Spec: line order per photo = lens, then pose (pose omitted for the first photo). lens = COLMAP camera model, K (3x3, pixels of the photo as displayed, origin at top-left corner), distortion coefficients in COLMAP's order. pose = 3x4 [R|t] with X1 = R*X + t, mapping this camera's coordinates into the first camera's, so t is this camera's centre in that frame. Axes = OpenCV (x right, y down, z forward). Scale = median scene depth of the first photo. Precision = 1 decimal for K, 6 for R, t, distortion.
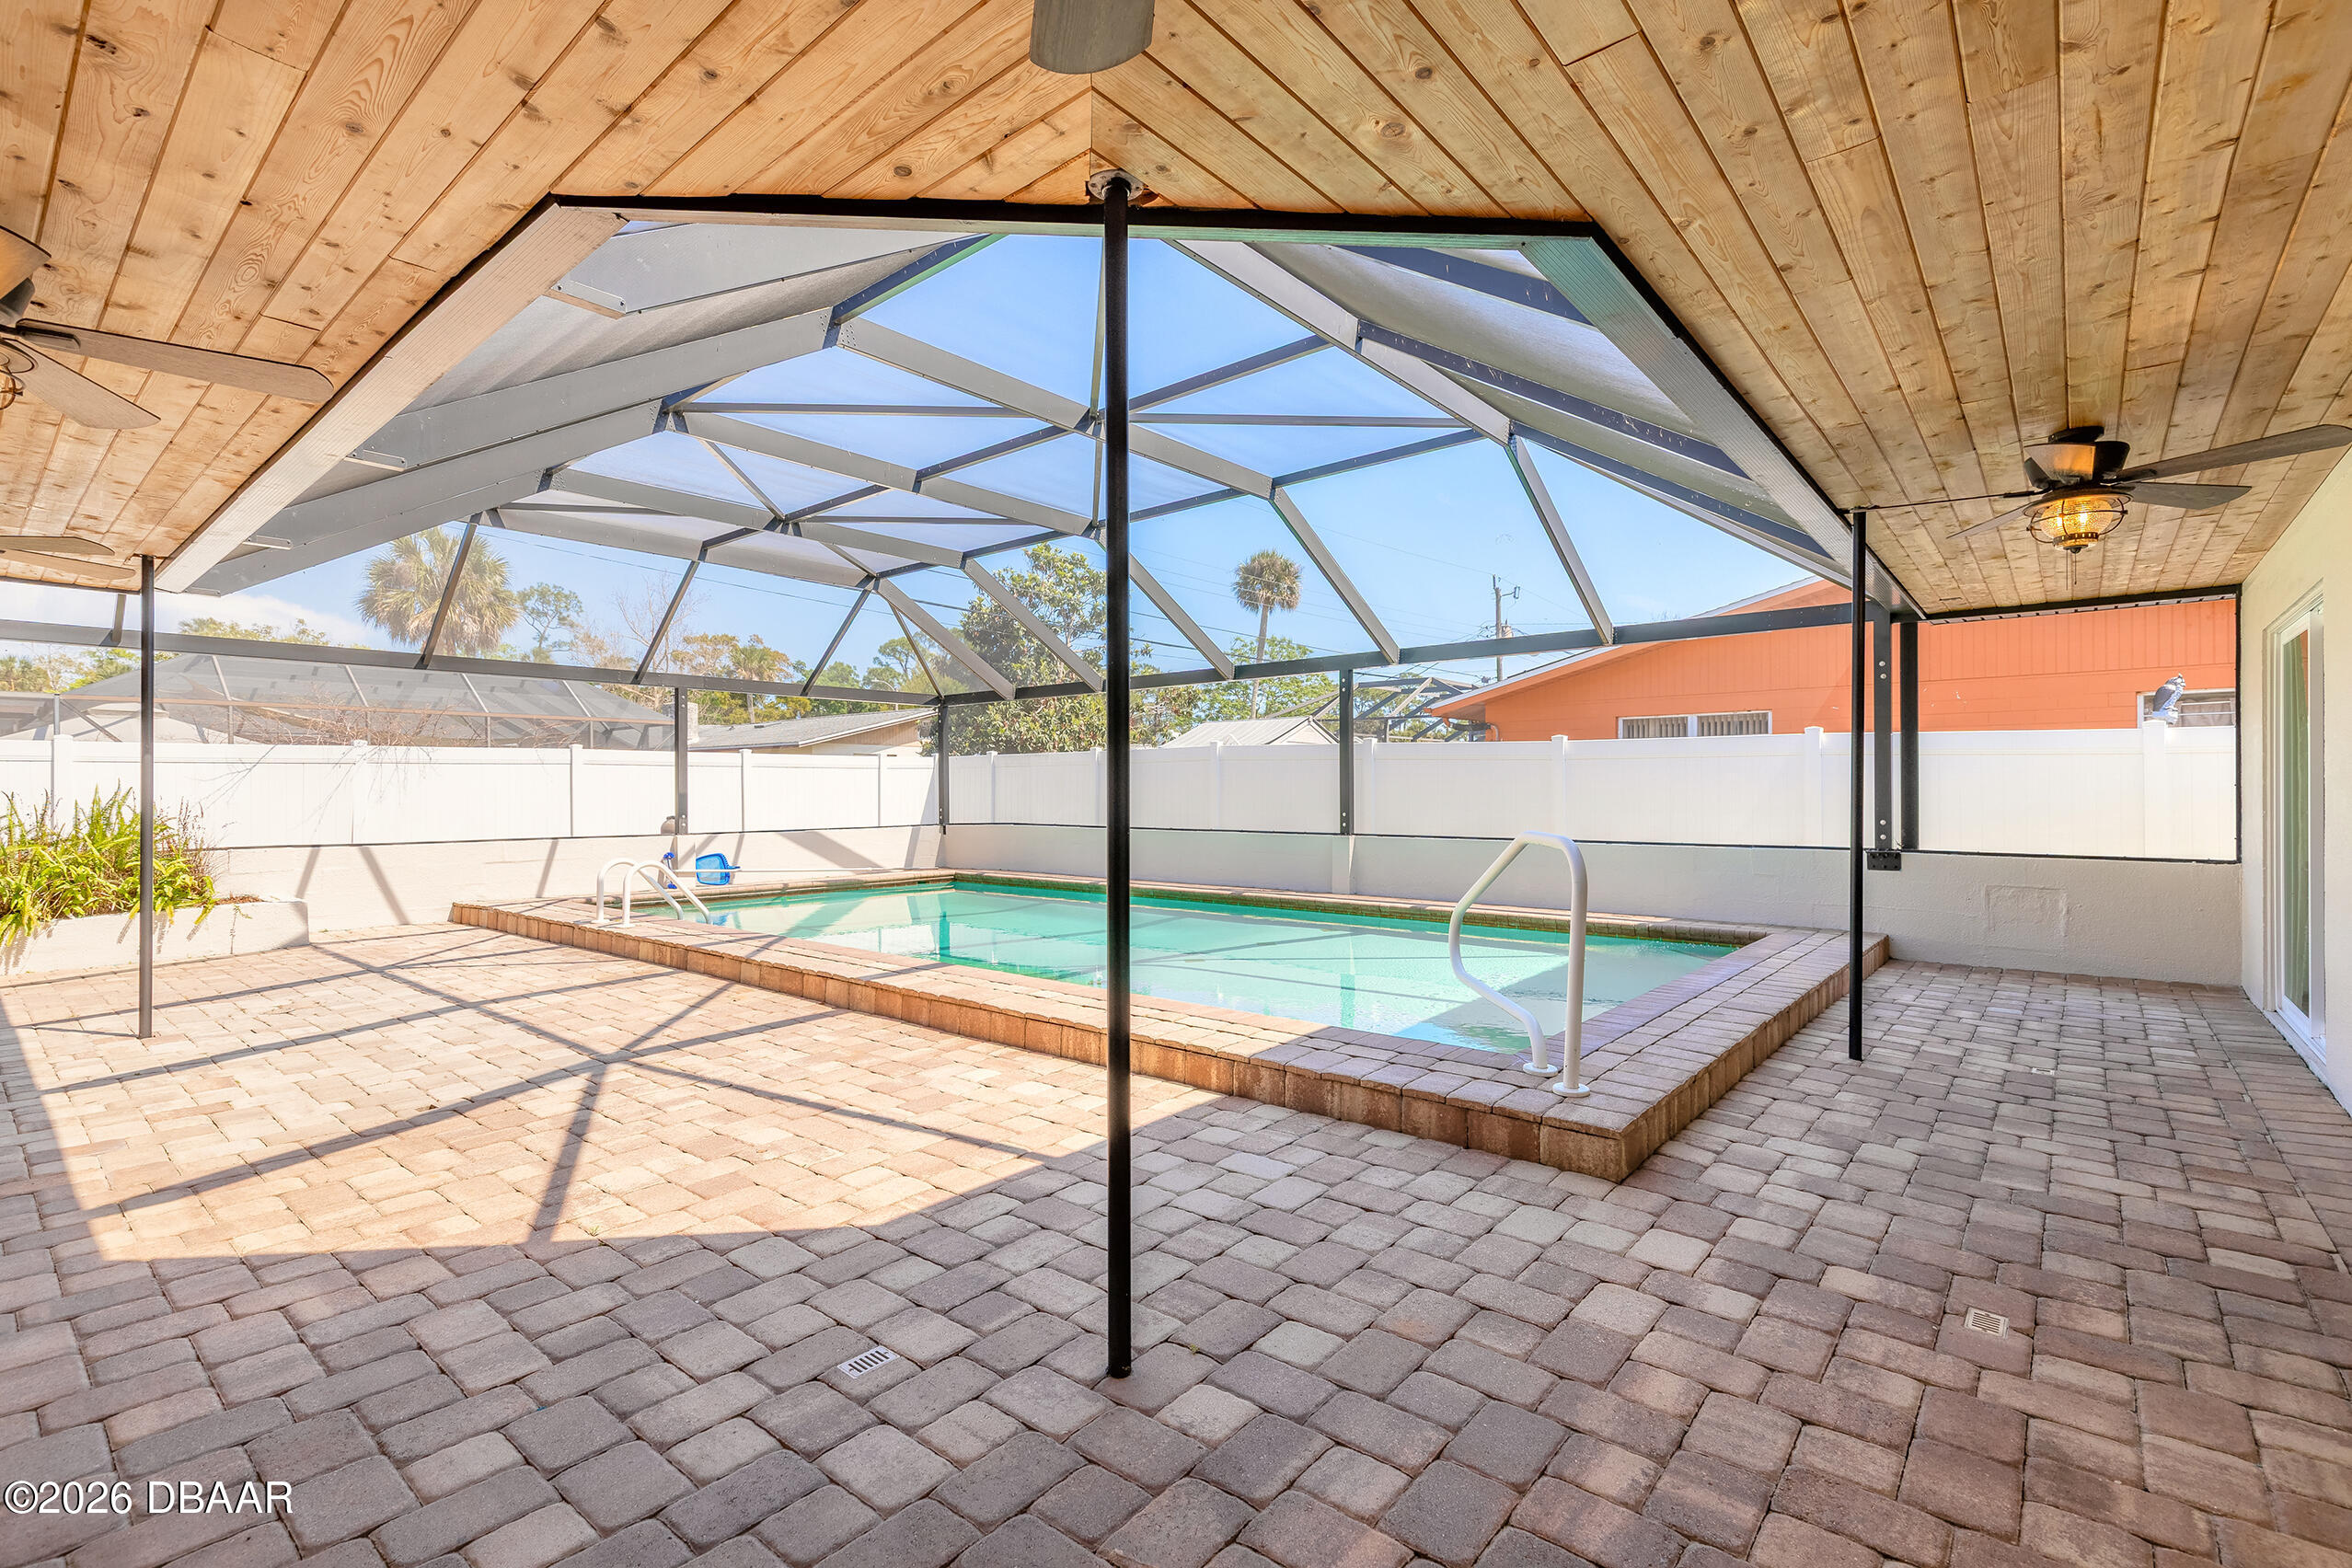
lens RADIAL K [[1056.3, 0, 1170.9], [0, 1056.3, 781.9], [0, 0, 1]] dist [0.004090, 0.000278]
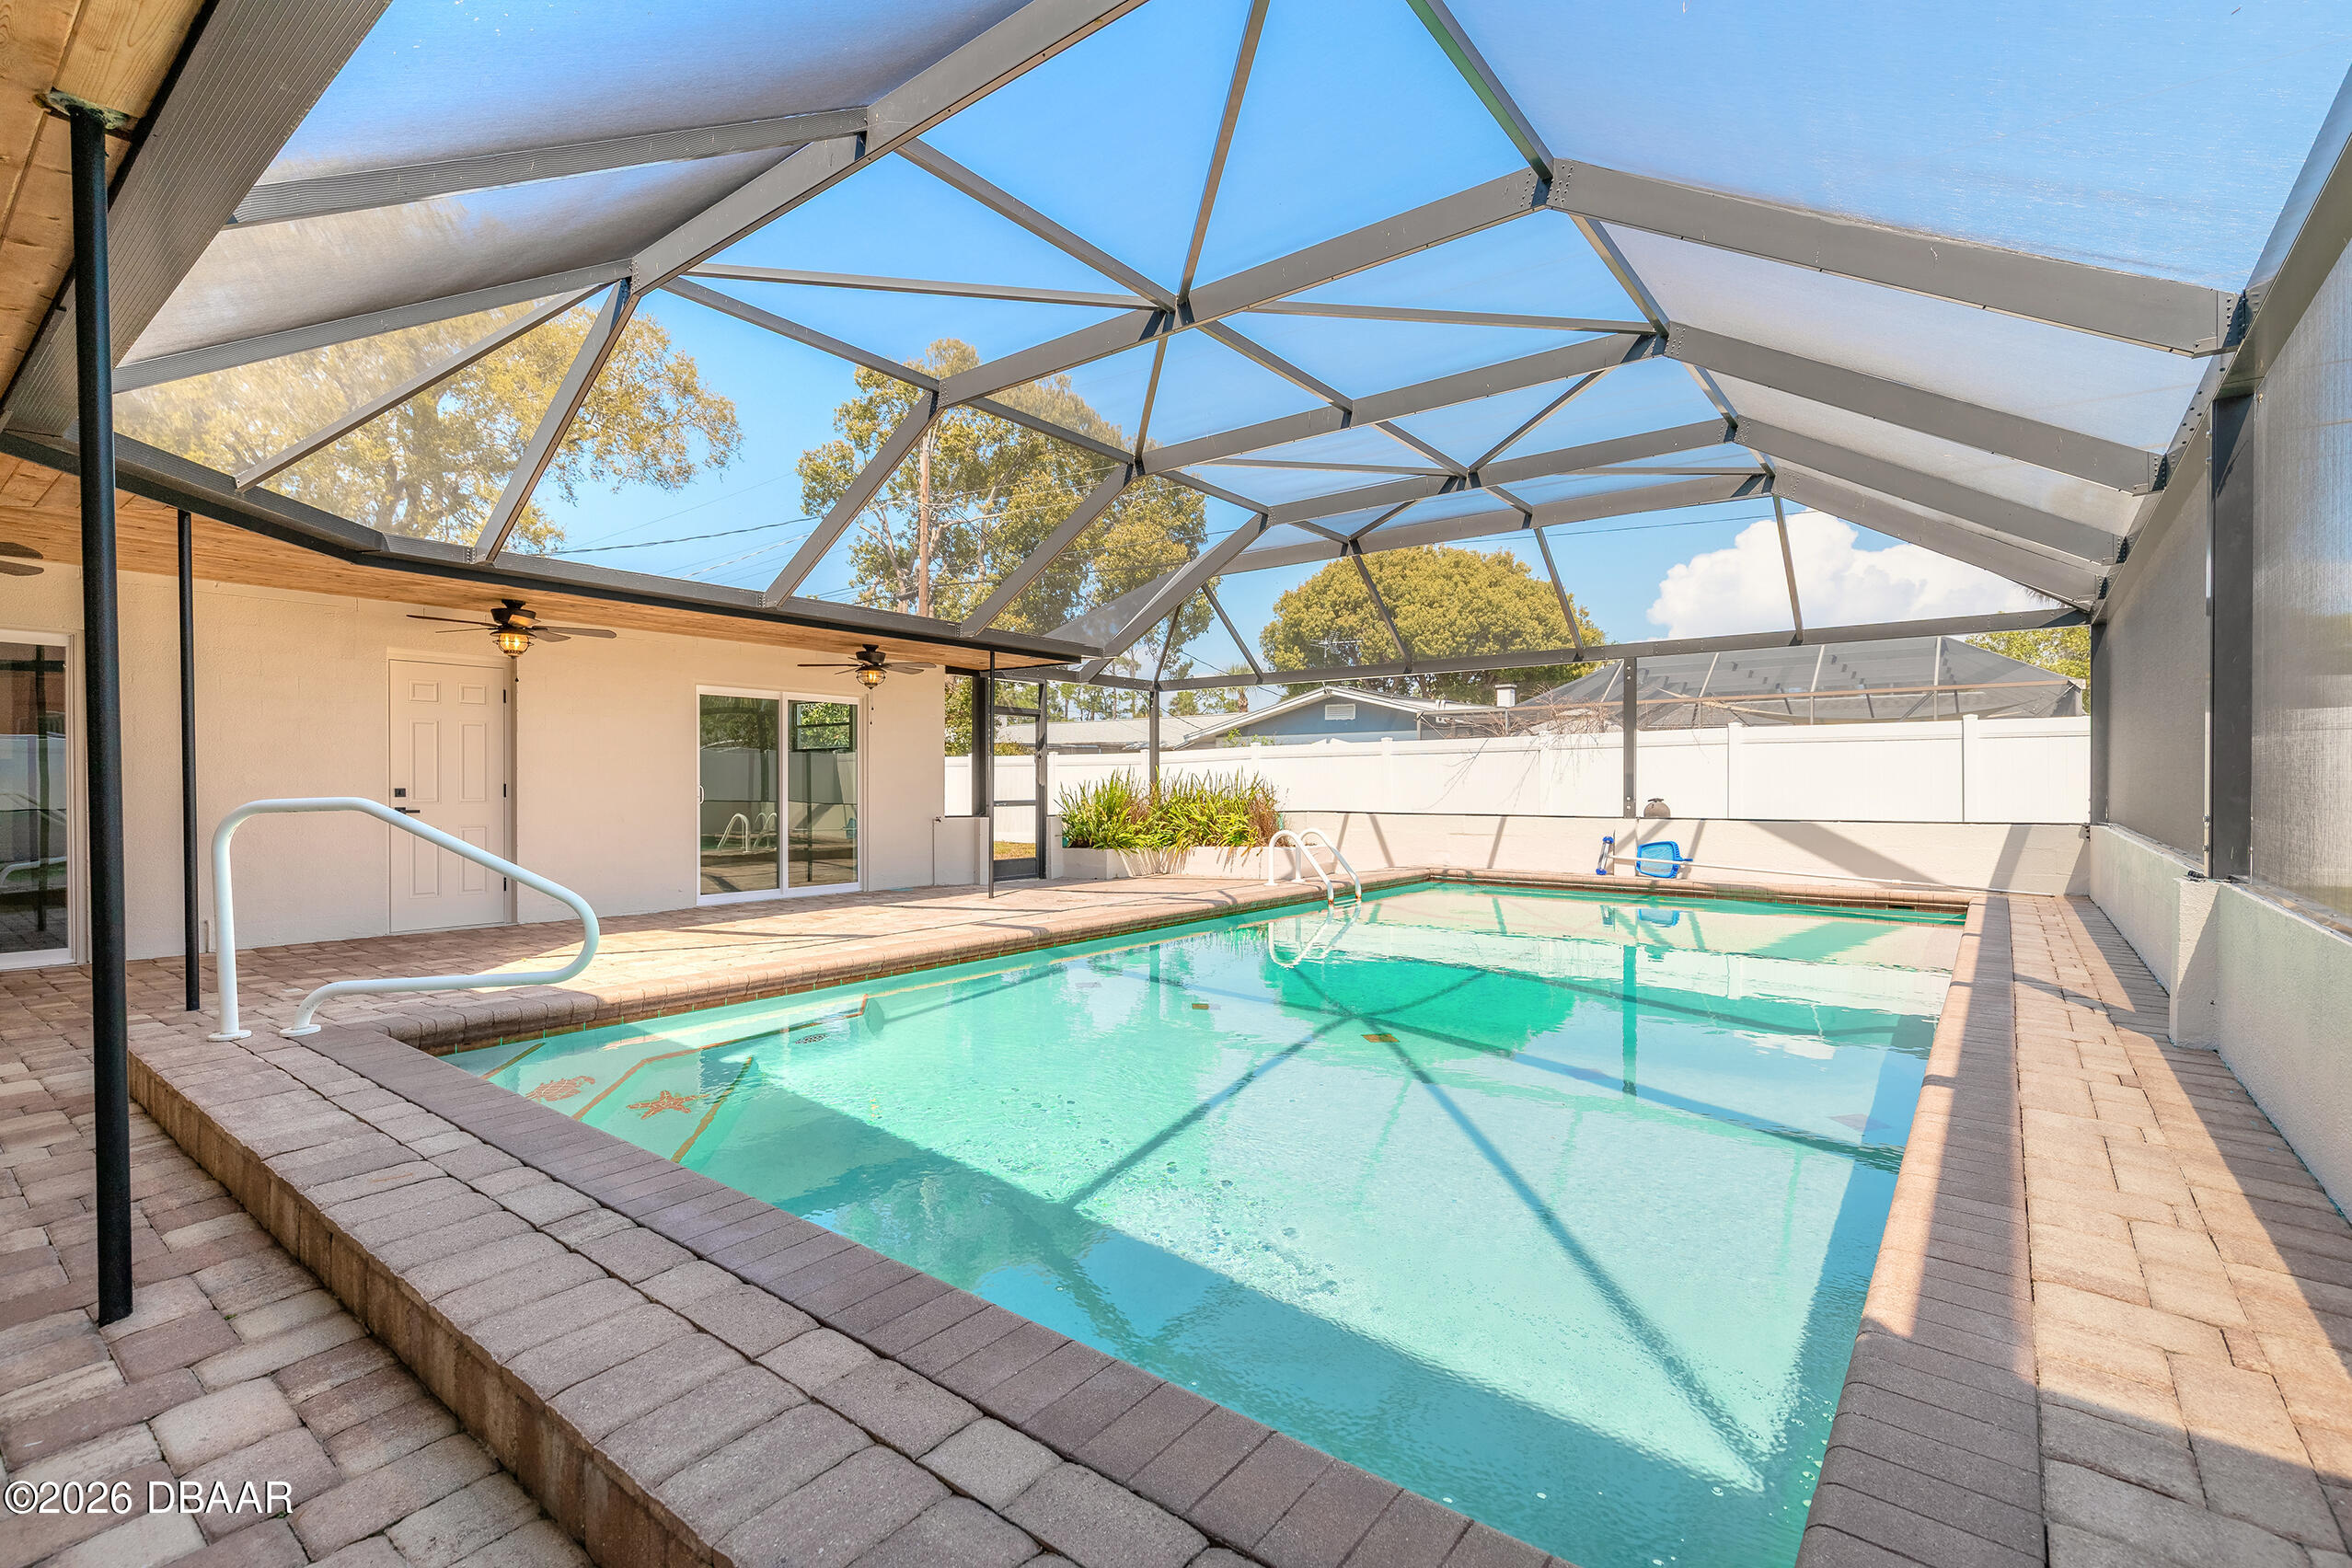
lens RADIAL K [[1056.3, 0, 1170.9], [0, 1056.3, 781.9], [0, 0, 1]] dist [0.004090, 0.000278]
pose [[0.042379, 0.002221, -0.999099, 0.441294], [0.007165, 0.999971, 0.002527, 0.013211], [0.999076, -0.007266, 0.042362, 0.565470]]
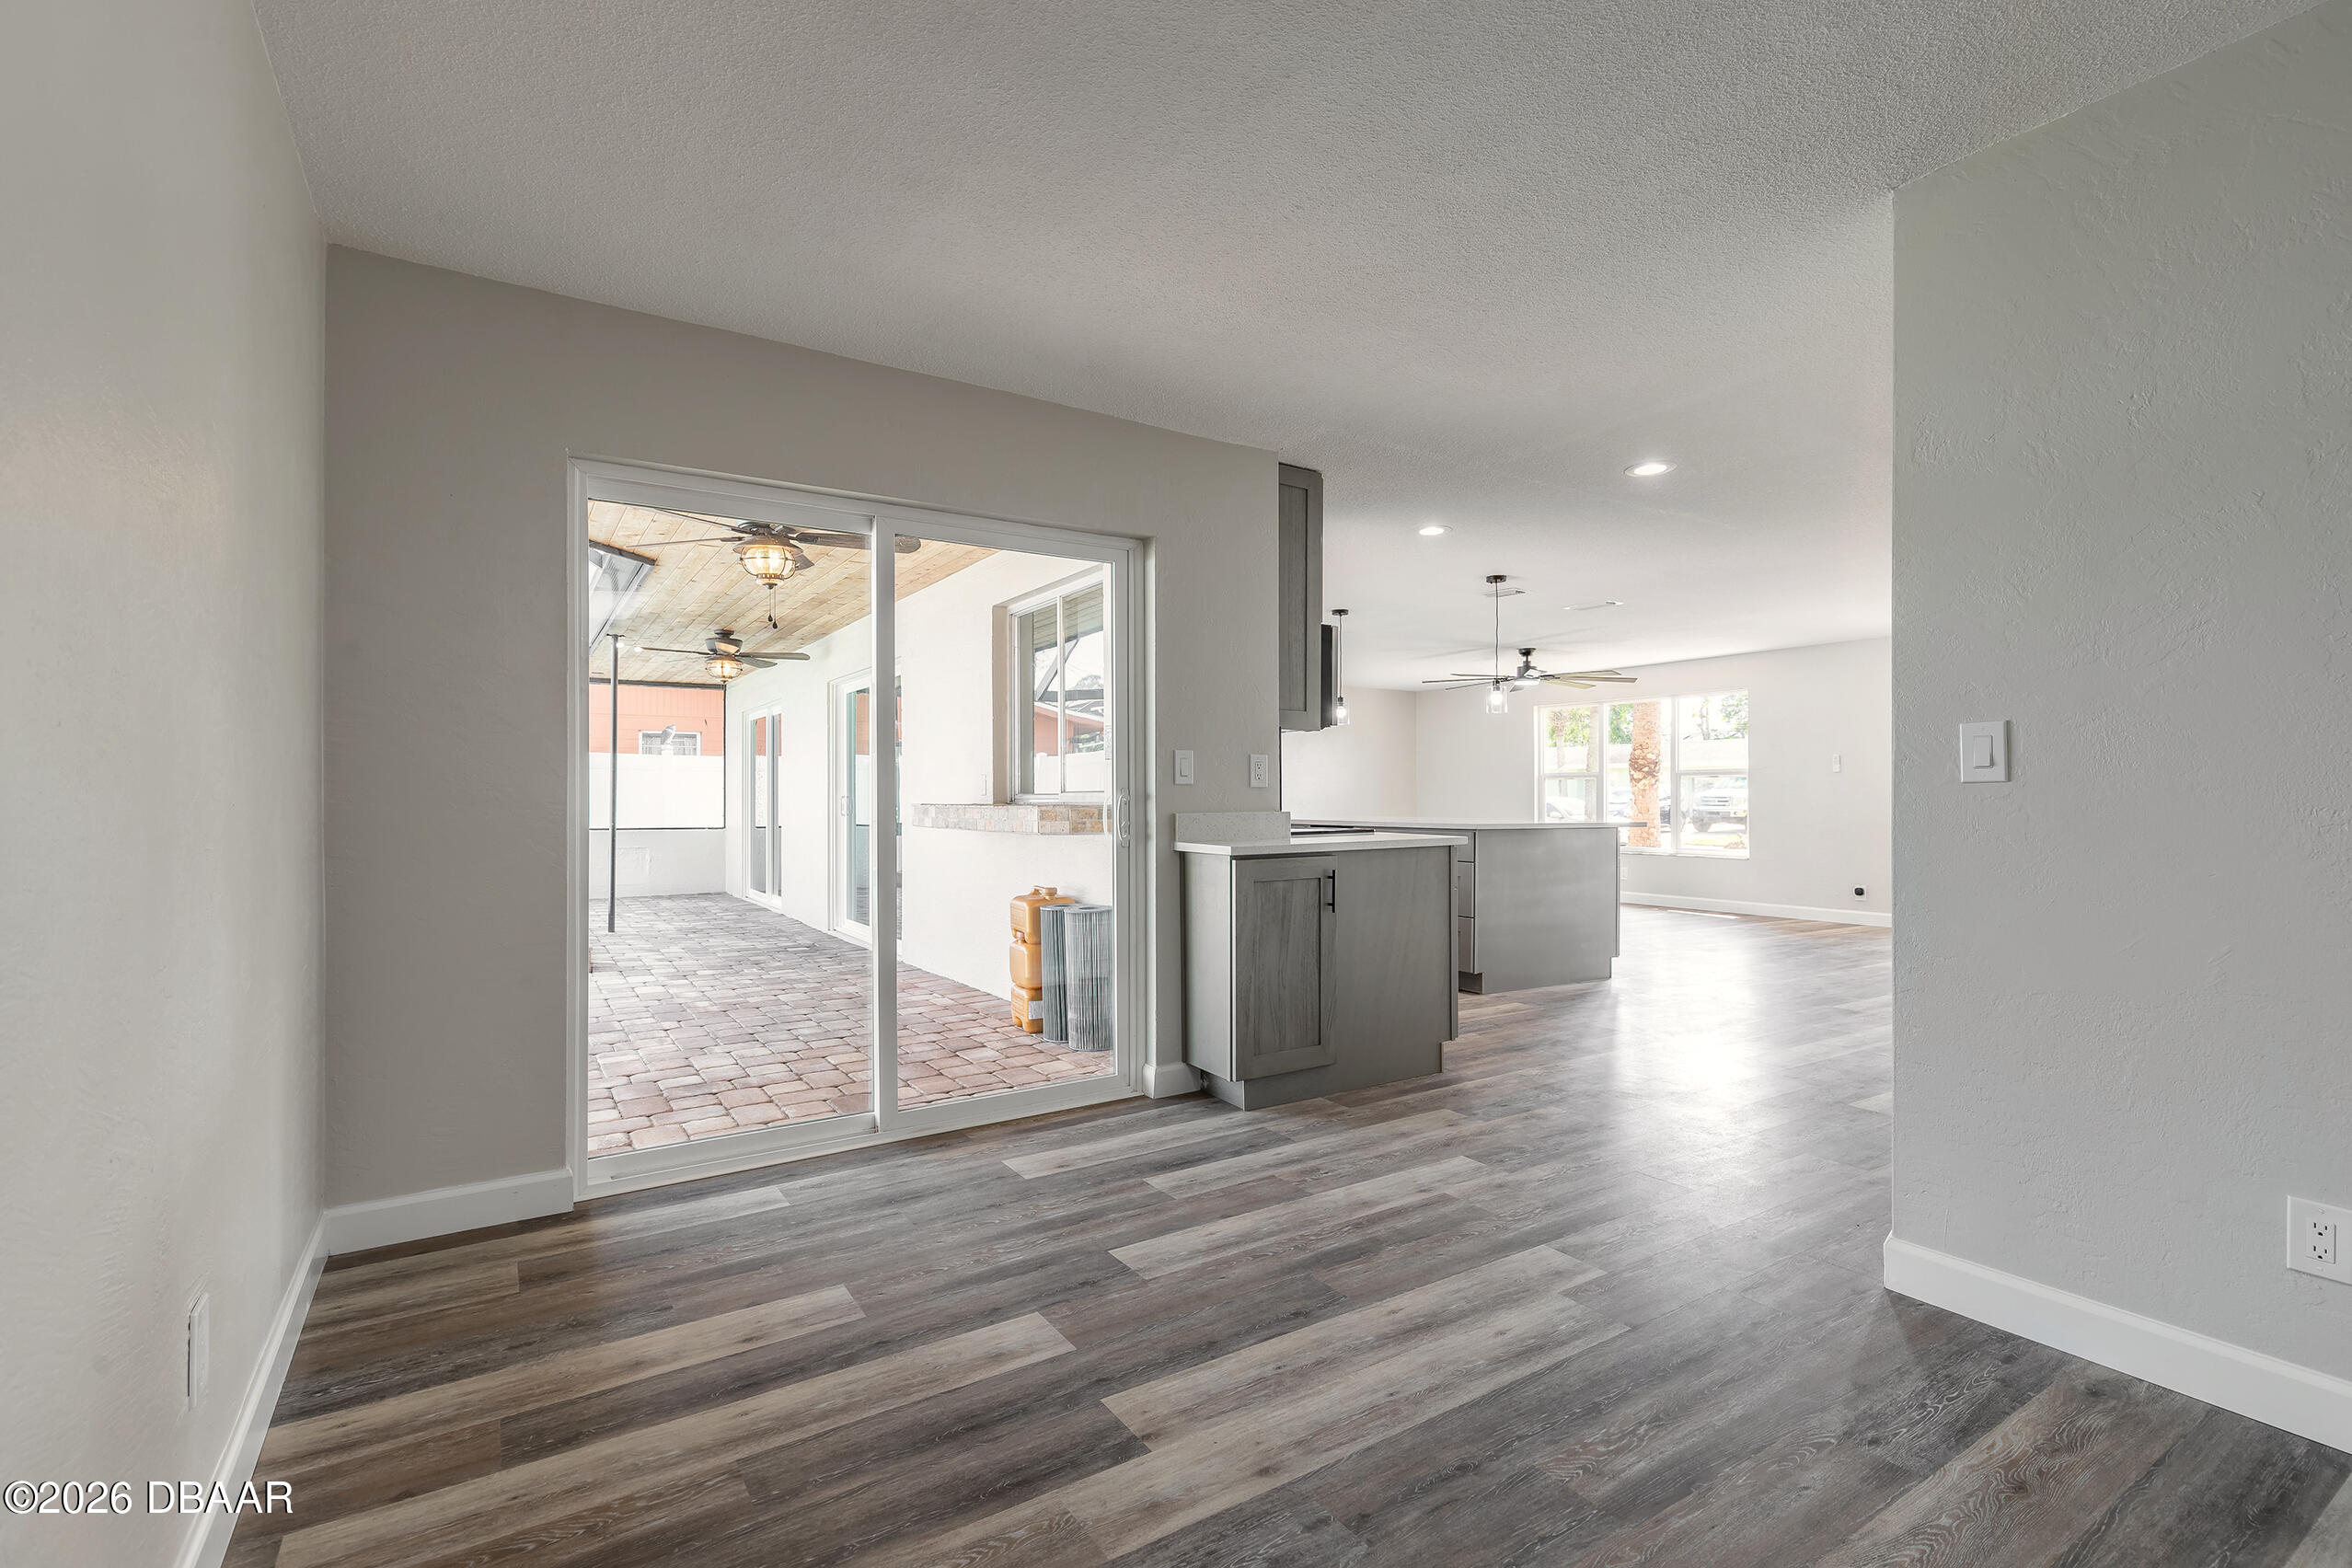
lens RADIAL K [[1042.3, 0, 1167.7], [0, 1042.3, 794.1], [0, 0, 1]] dist [0.001290, -0.000027]
pose [[0.295104, 0.006101, 0.955446, -0.328045], [-0.007372, 0.999964, -0.004108, 0.009688], [-0.955437, -0.005831, 0.295138, -0.193746]]
